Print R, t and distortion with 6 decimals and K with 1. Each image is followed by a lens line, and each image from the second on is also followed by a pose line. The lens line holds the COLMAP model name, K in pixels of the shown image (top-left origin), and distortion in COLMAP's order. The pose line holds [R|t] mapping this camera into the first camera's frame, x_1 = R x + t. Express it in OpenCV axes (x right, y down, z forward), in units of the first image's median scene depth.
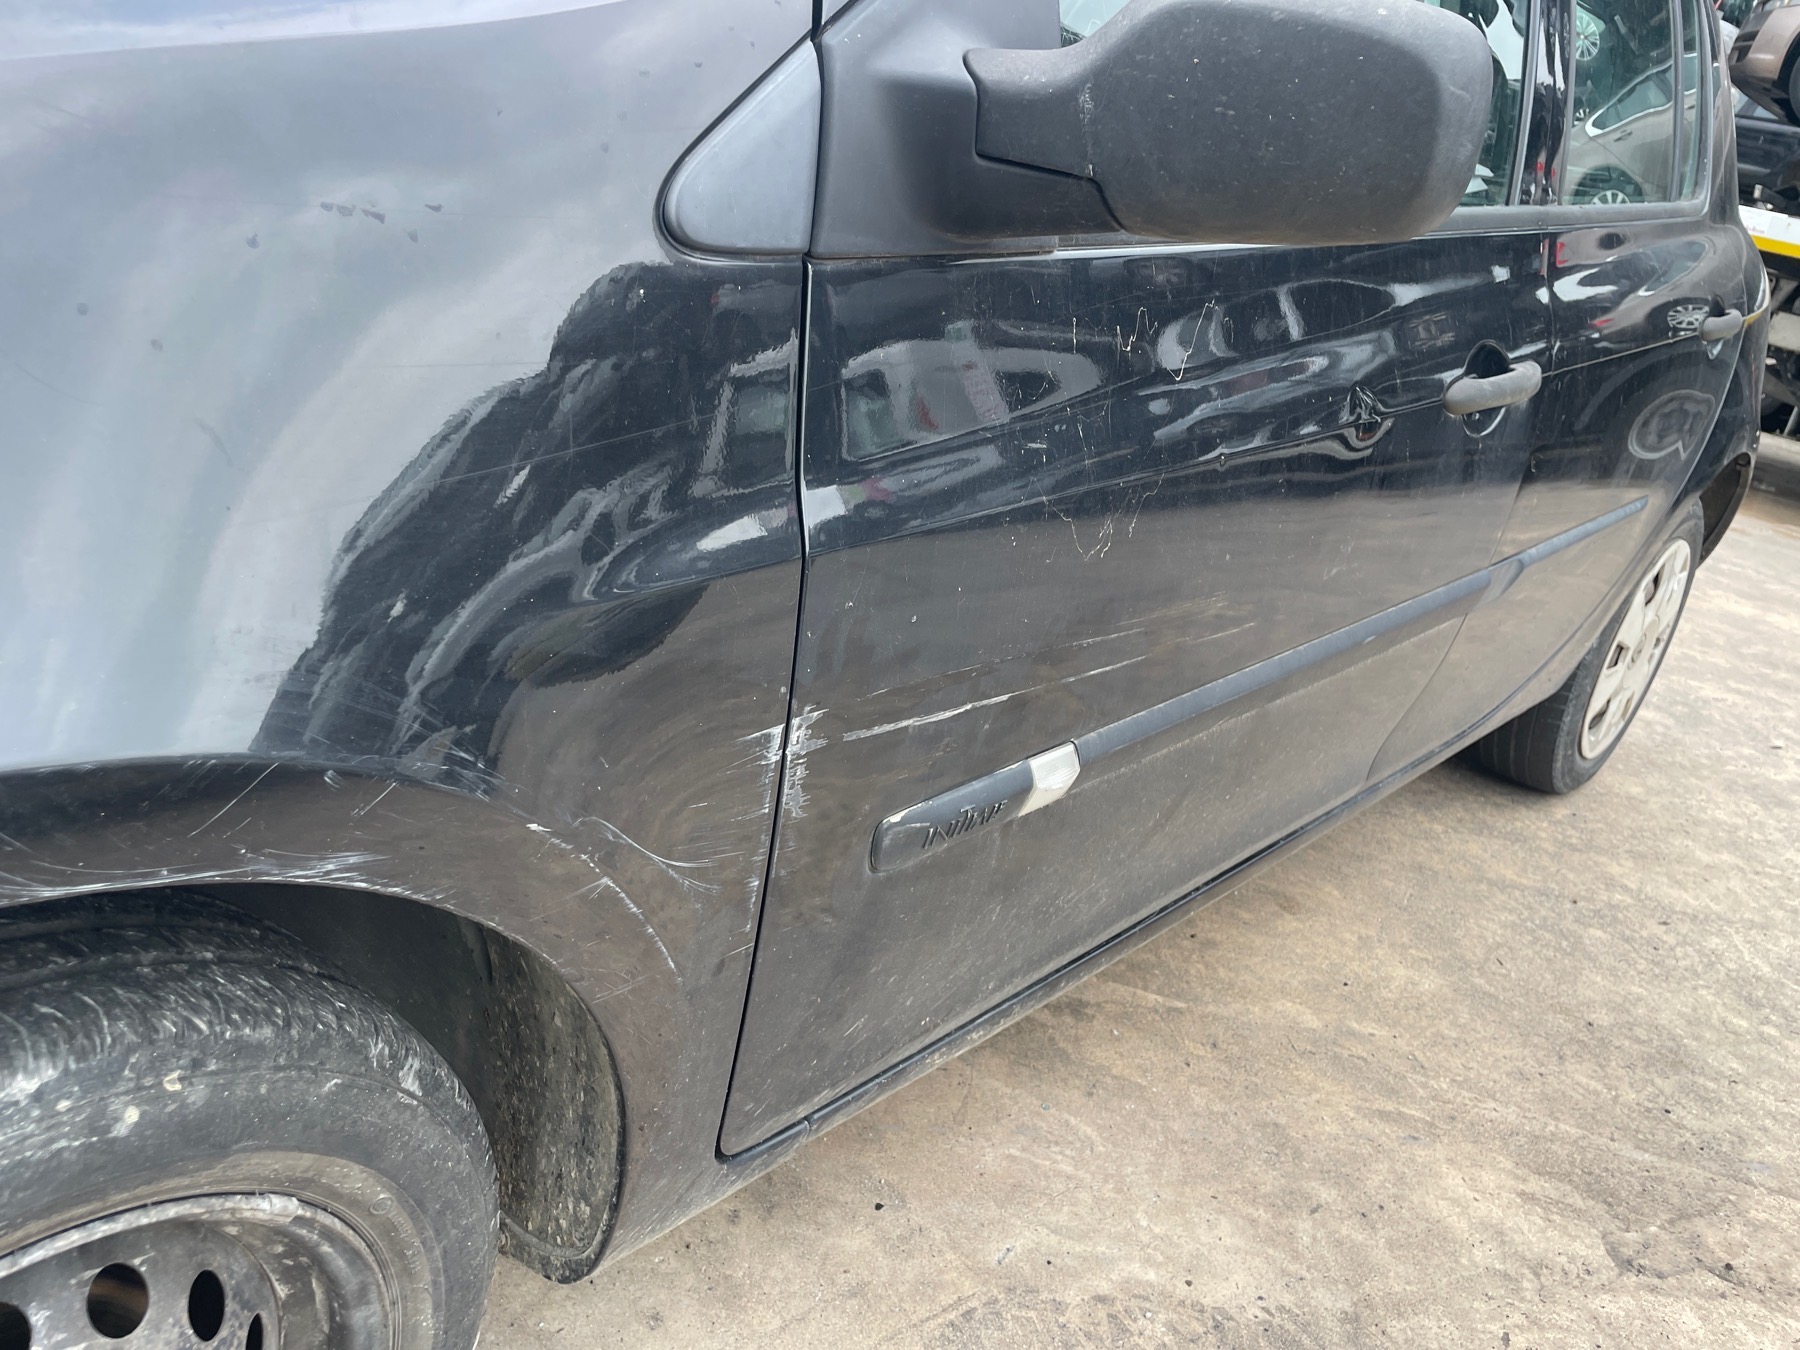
lens RADIAL K [[1363.0, 0, 909.4], [0, 1363.0, 664.7], [0, 0, 1]] dist [0.084665, -0.112786]
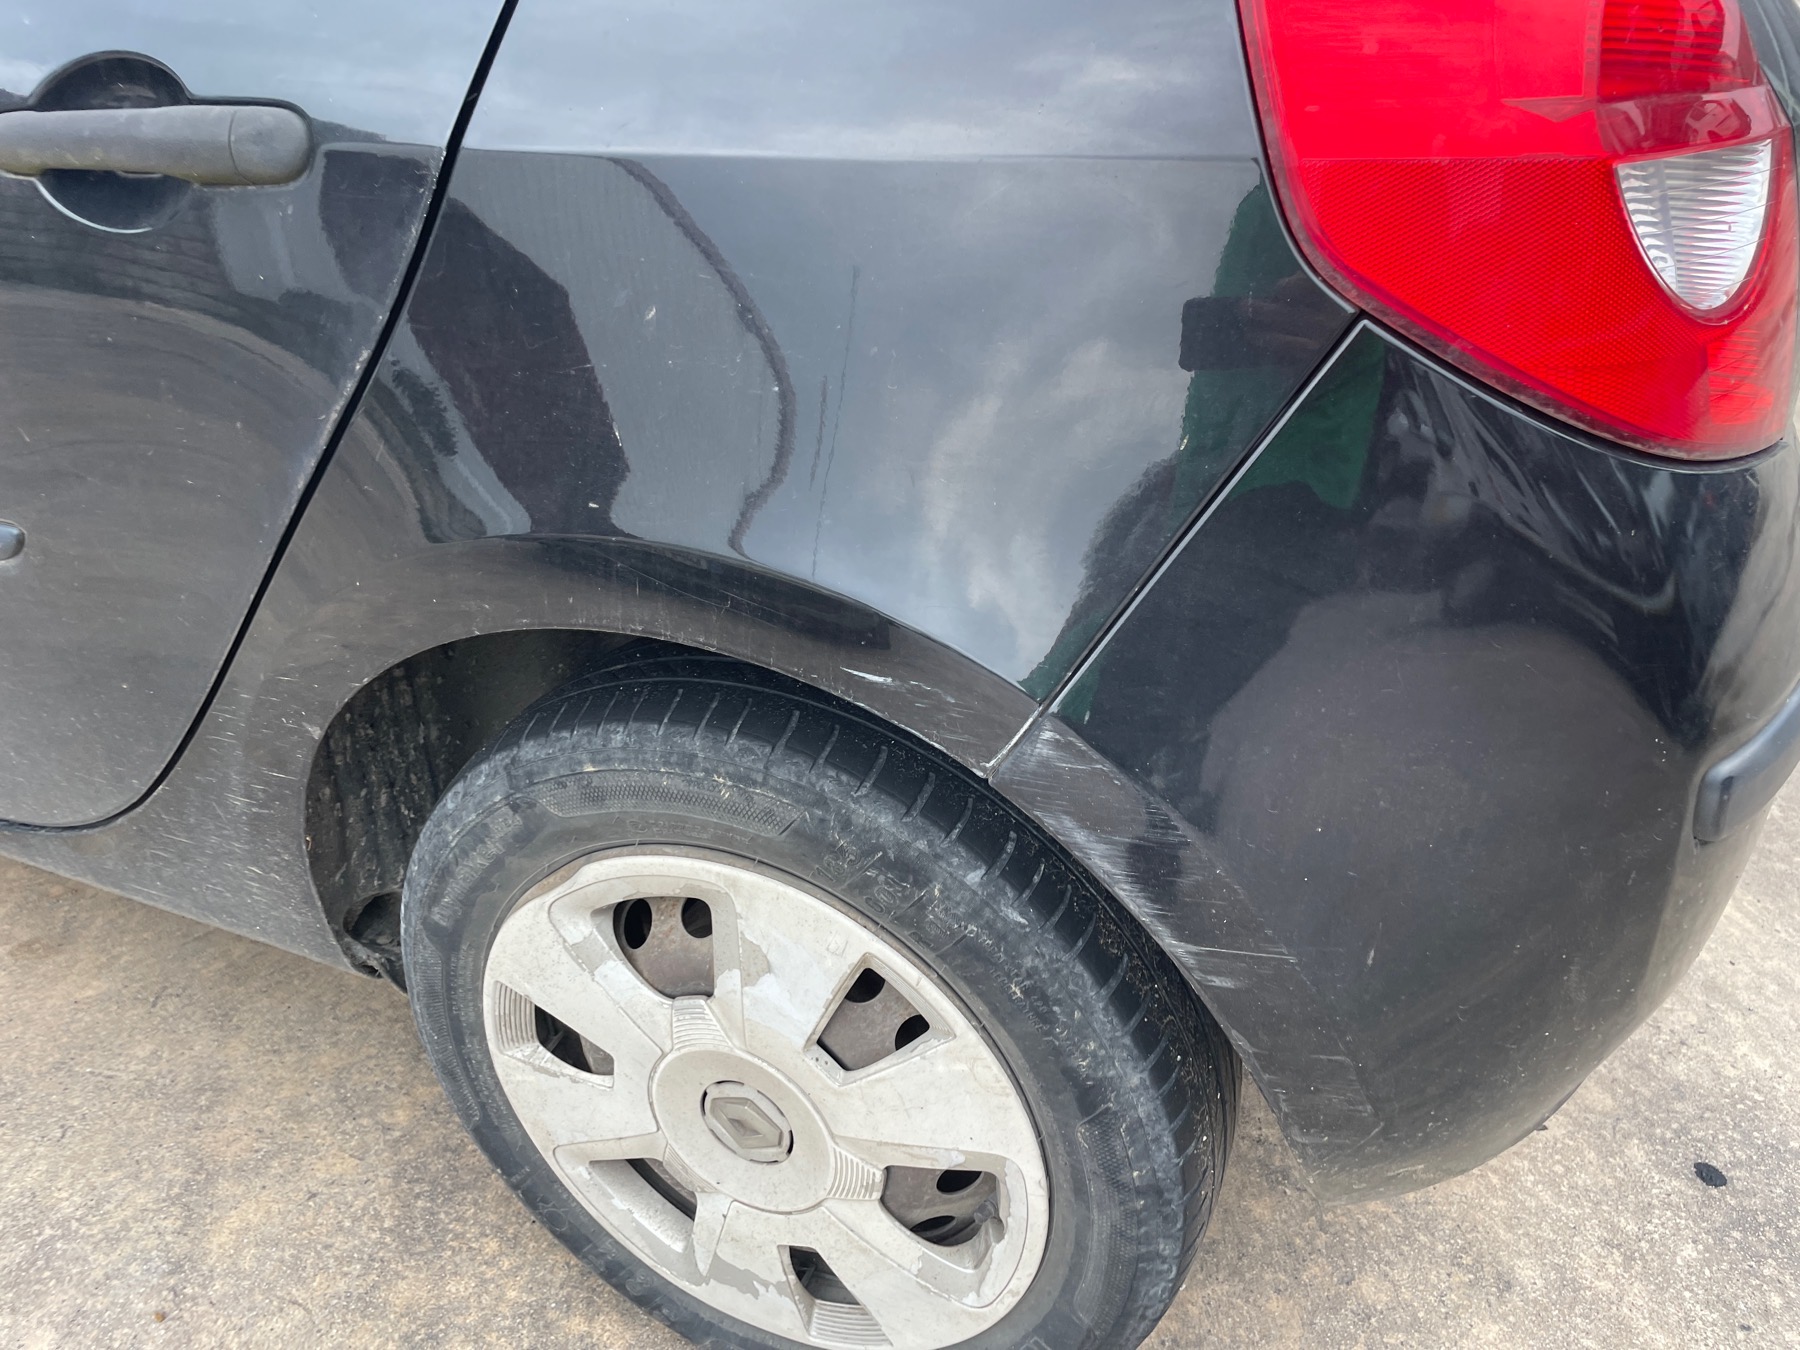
lens RADIAL K [[1363.0, 0, 902.4], [0, 1363.0, 686.4], [0, 0, 1]] dist [0.084665, -0.112786]
pose [[0.336991, 0.329955, -0.881797, 1.350442], [-0.326195, 0.919489, 0.219399, -0.344063], [0.883195, 0.213702, 0.417489, 1.404372]]
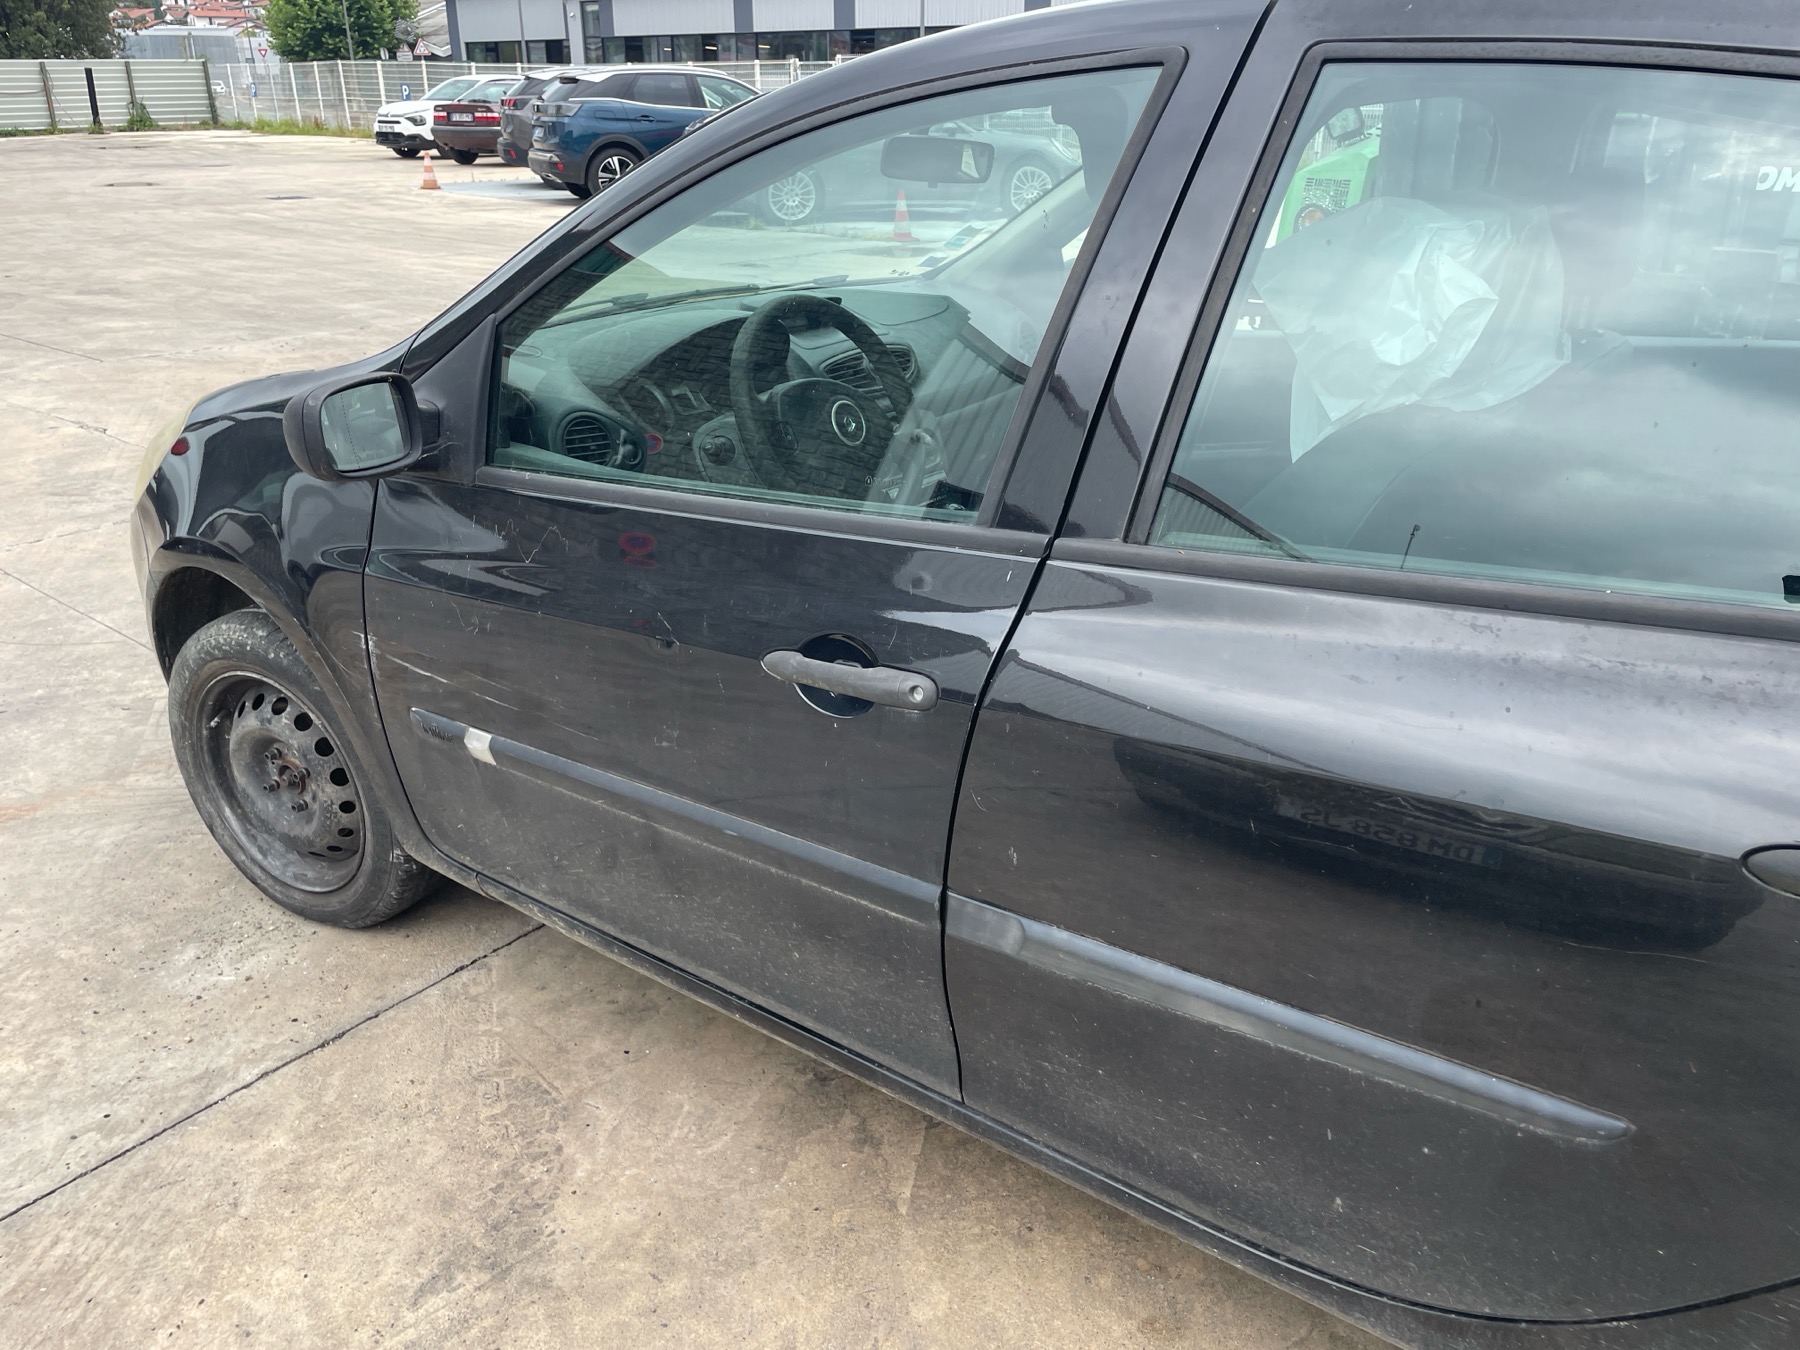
lens RADIAL K [[1363.0, 0, 904.1], [0, 1363.0, 669.1], [0, 0, 1]] dist [0.084665, -0.112786]
pose [[0.086337, 0.202797, -0.975407, 1.304314], [-0.363807, 0.917867, 0.158632, -0.348944], [0.927465, 0.341164, 0.153024, 0.779045]]
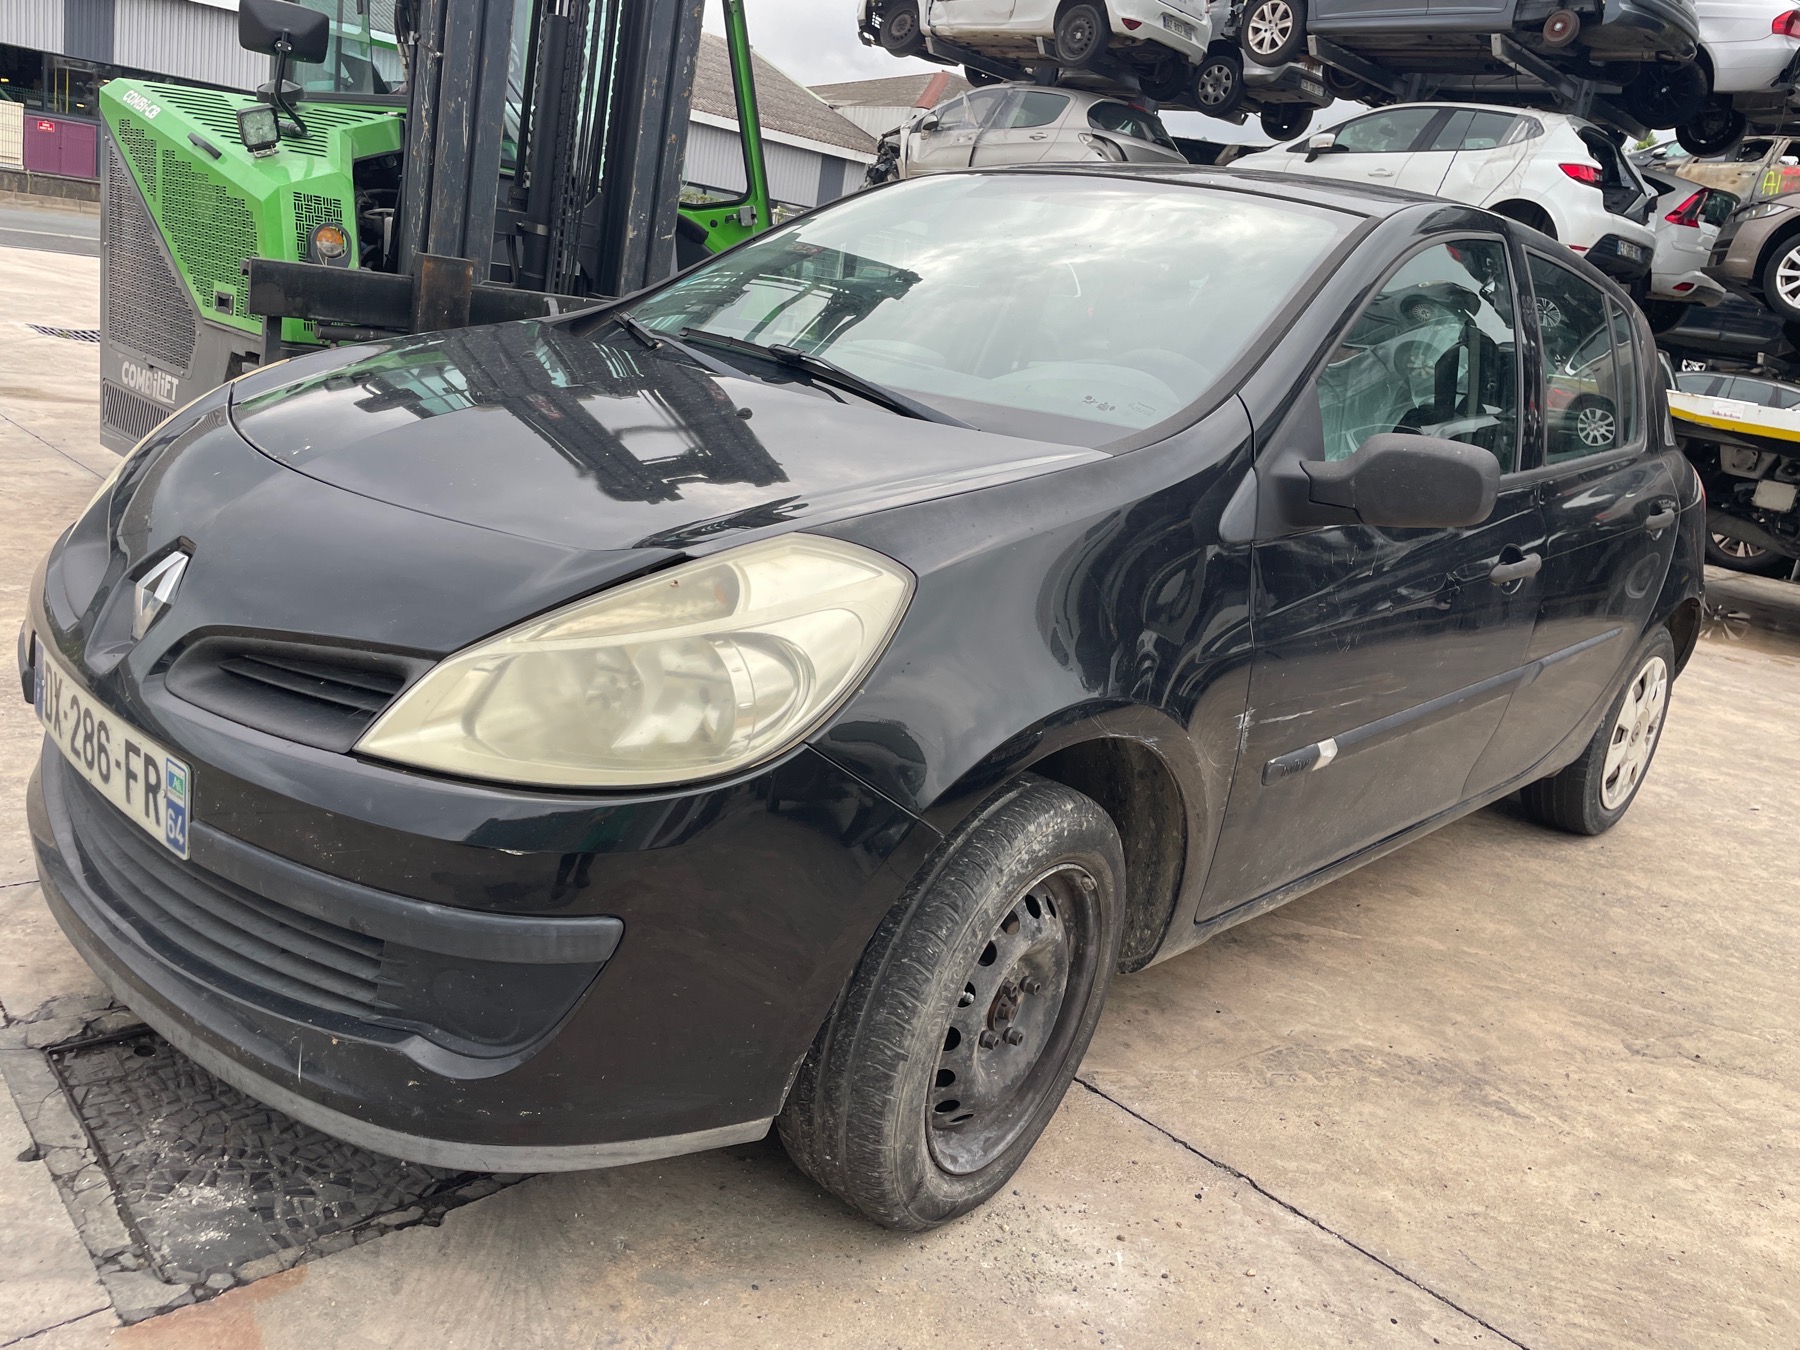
lens RADIAL K [[1363.0, 0, 908.3], [0, 1363.0, 664.3], [0, 0, 1]] dist [0.084665, -0.112786]
pose [[0.998911, -0.034733, -0.031138, -0.318310], [0.030569, 0.991629, -0.125452, 0.127208], [0.035235, 0.124364, 0.991611, -0.798996]]
